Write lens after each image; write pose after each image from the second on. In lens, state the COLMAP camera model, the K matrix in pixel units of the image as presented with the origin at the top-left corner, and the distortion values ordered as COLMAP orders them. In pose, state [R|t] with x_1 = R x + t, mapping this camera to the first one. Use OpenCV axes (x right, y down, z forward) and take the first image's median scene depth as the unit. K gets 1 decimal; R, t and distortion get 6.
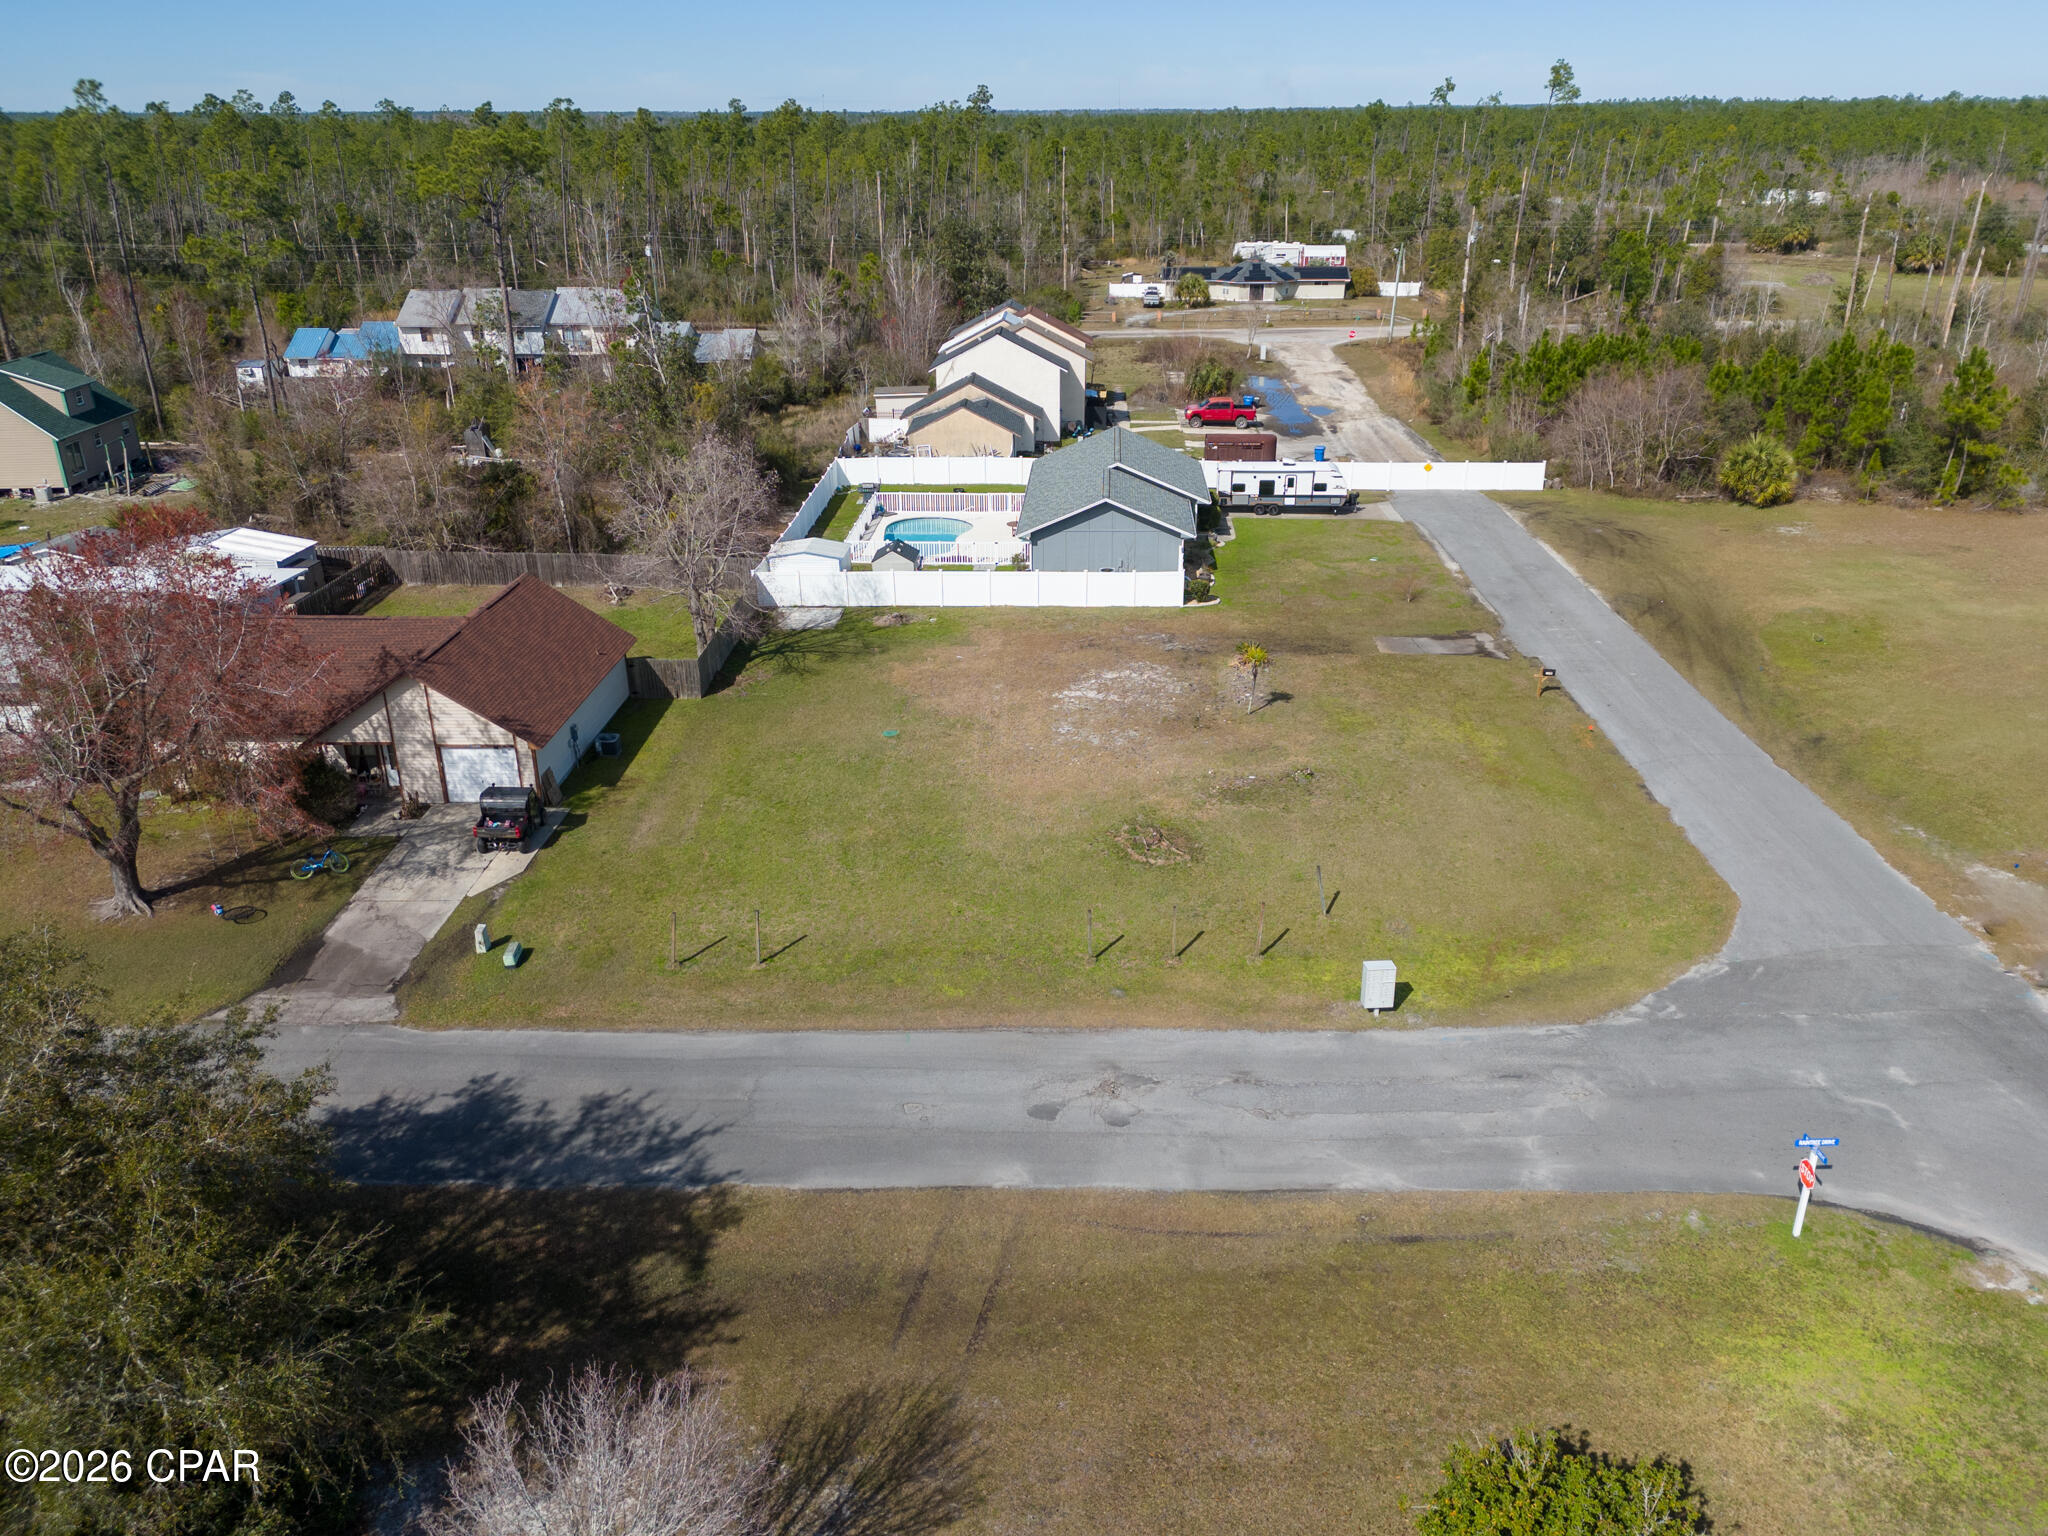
lens RADIAL K [[1498.5, 0, 1031.3], [0, 1498.5, 762.0], [0, 0, 1]] dist [0.067515, -0.064827]
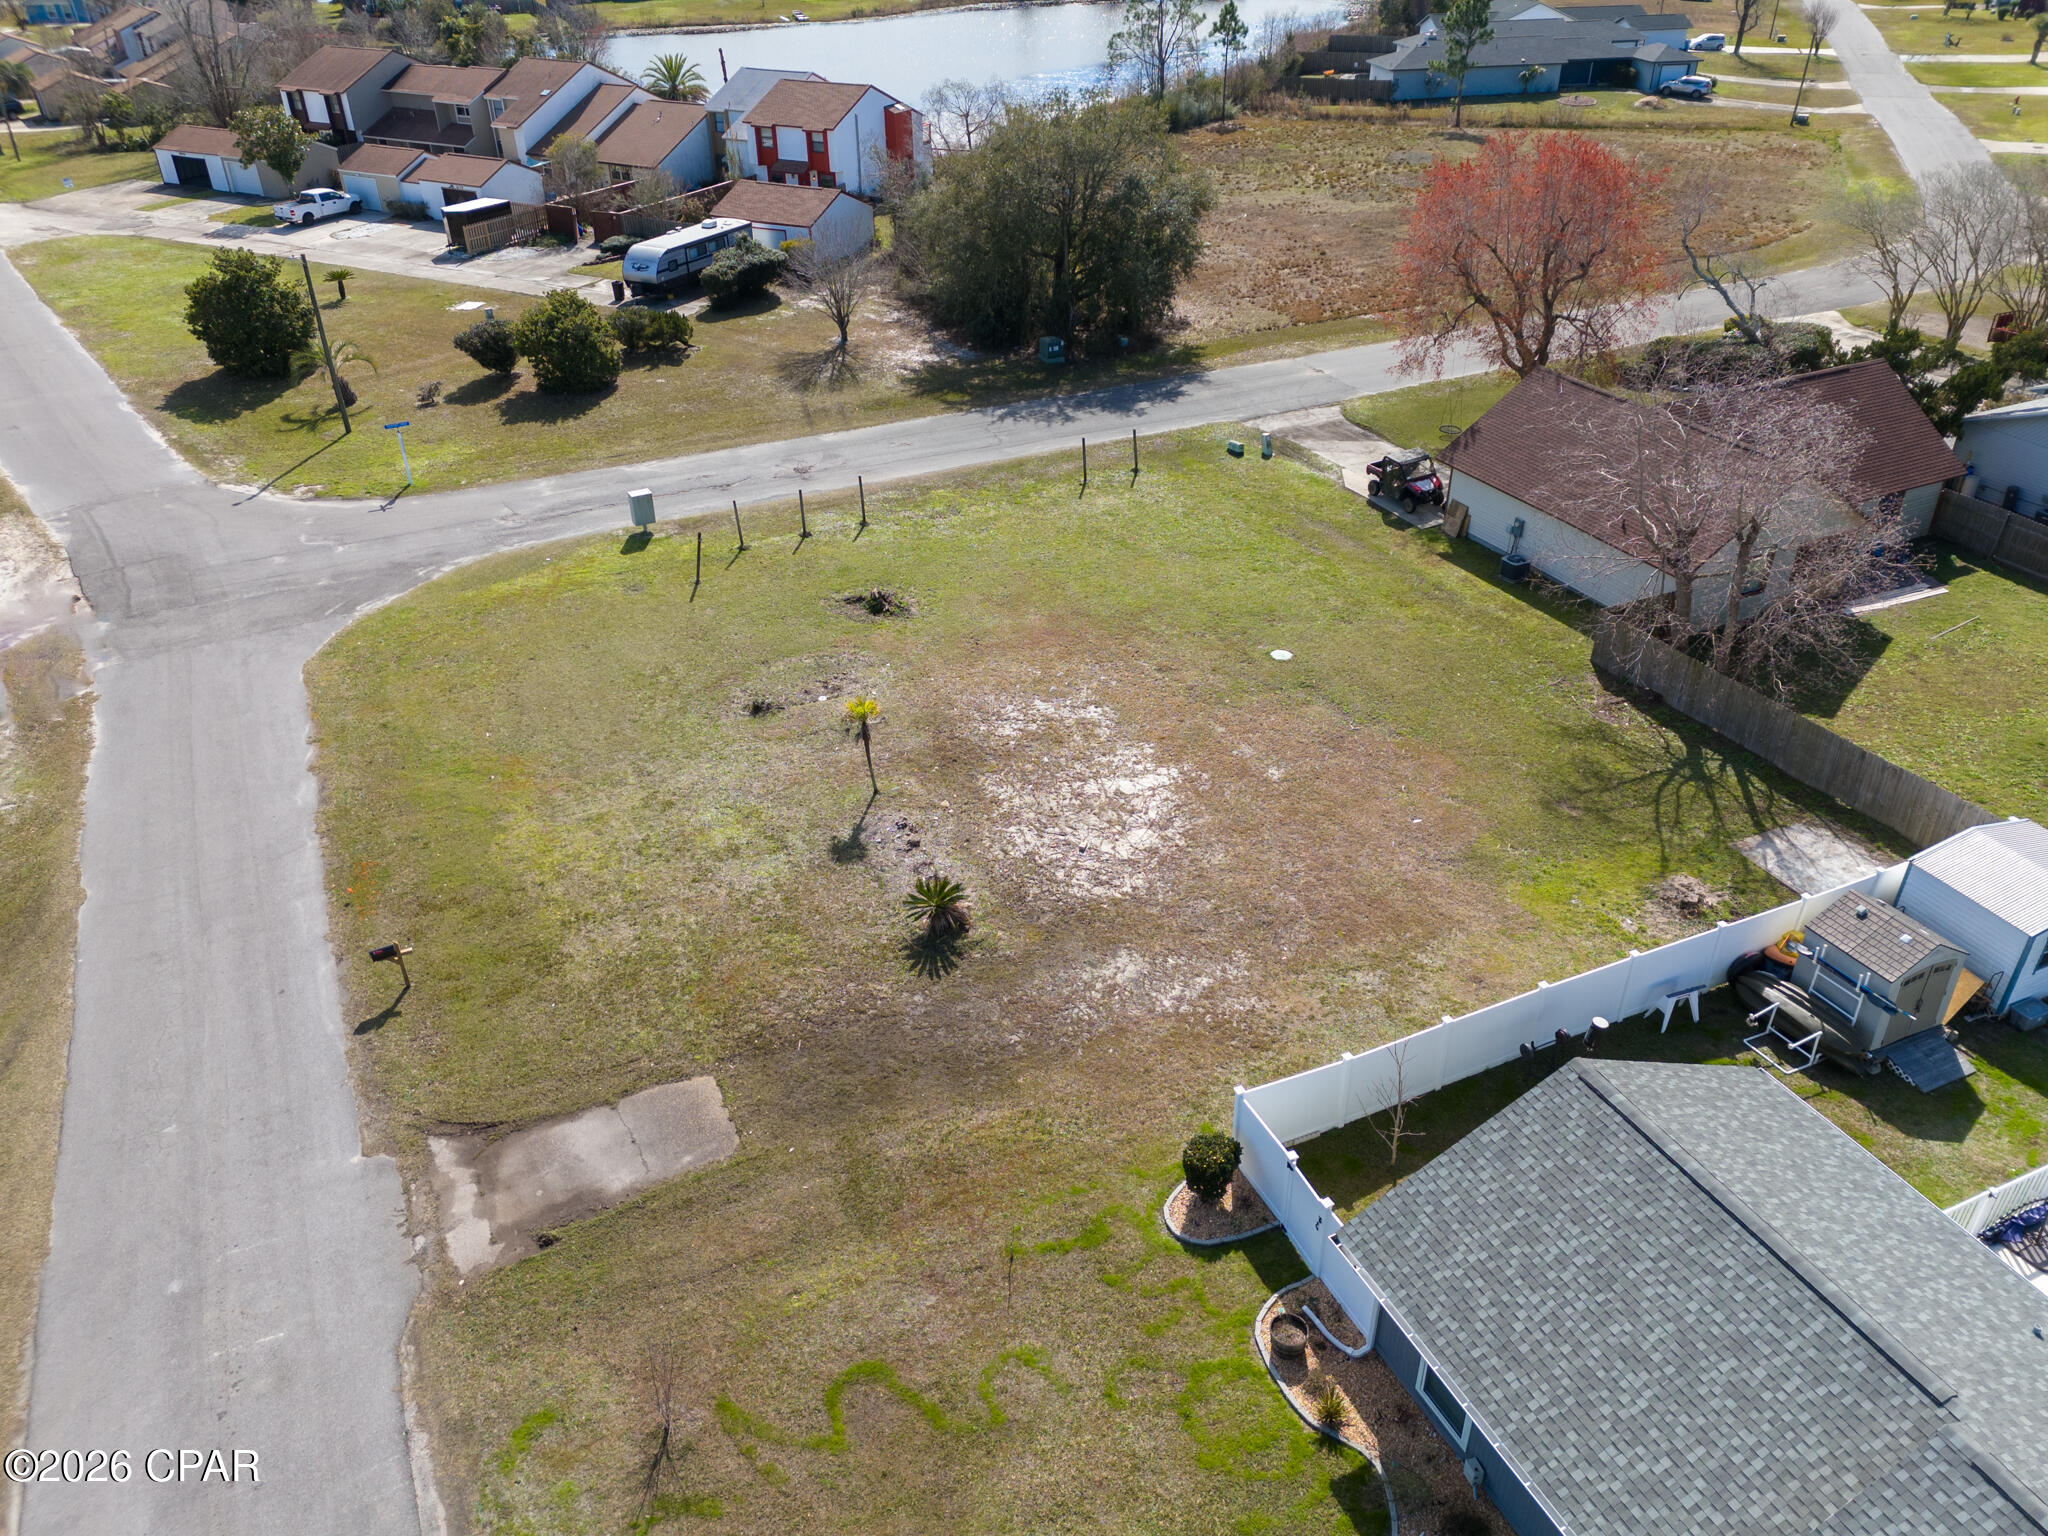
lens RADIAL K [[1498.5, 0, 1031.3], [0, 1498.5, 762.0], [0, 0, 1]] dist [0.067515, -0.064827]
pose [[-0.889695, 0.251858, -0.380802, 0.271592], [-0.165296, 0.599798, 0.782892, -0.466581], [0.425582, 0.759480, -0.492006, 1.095267]]
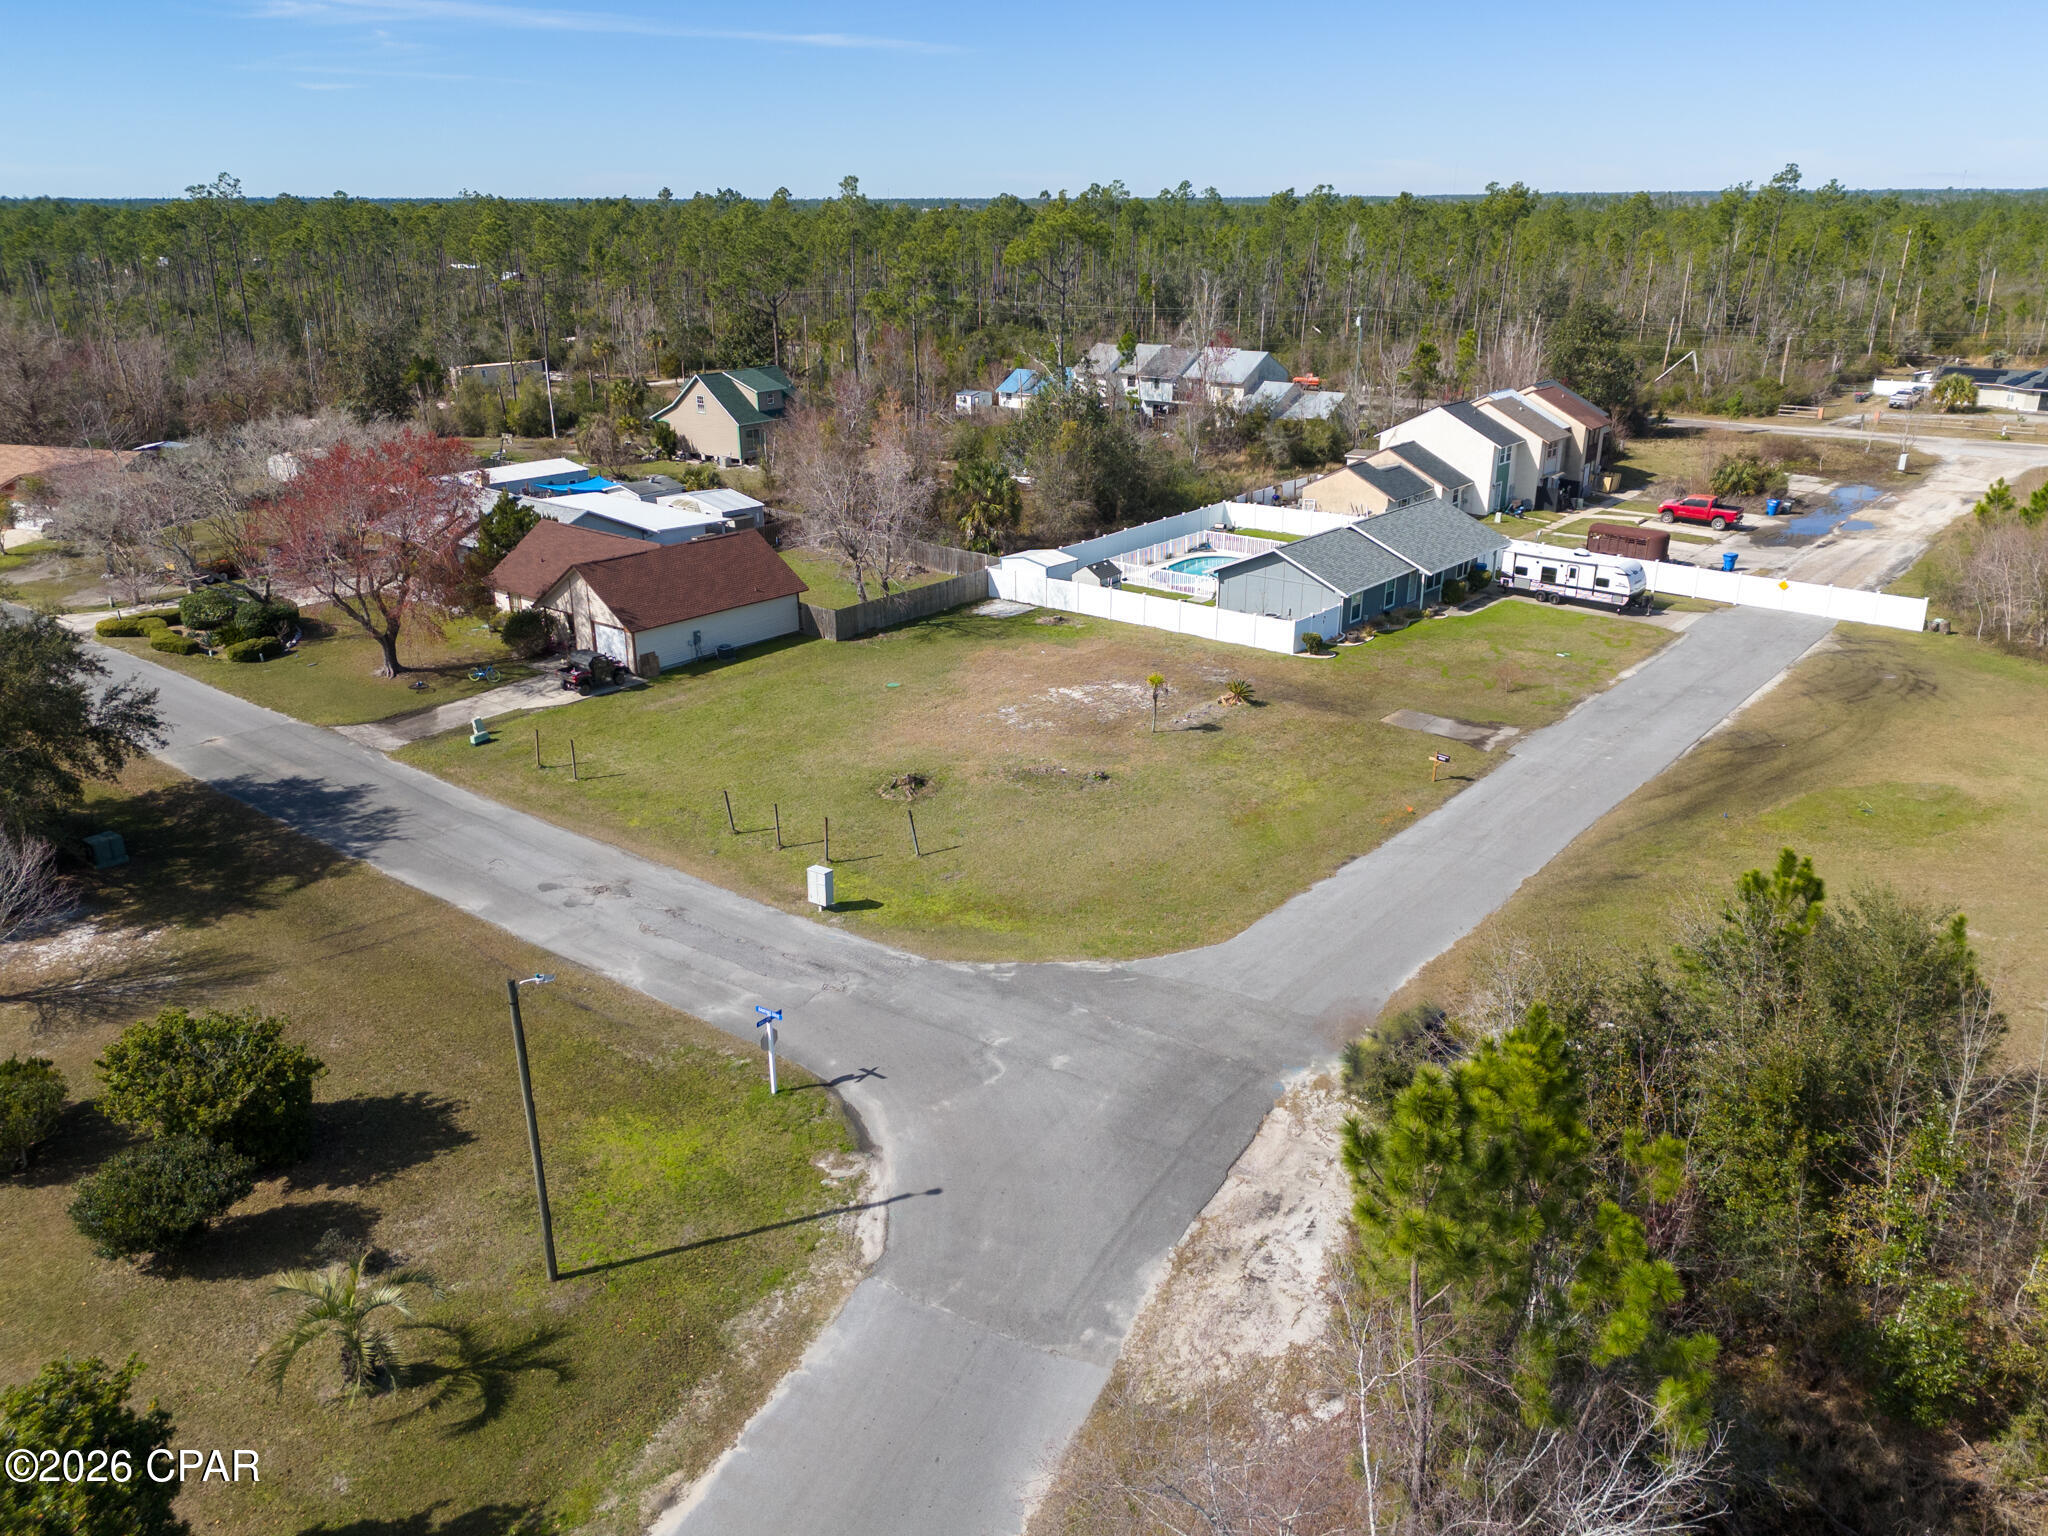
lens RADIAL K [[1498.7, 0, 1029.9], [0, 1498.7, 764.6], [0, 0, 1]] dist [0.073583, -0.082909]
pose [[0.793039, 0.215982, -0.569597, 0.576518], [-0.241063, 0.969976, 0.032172, -0.017785], [0.559444, 0.111795, 0.821294, 0.032301]]
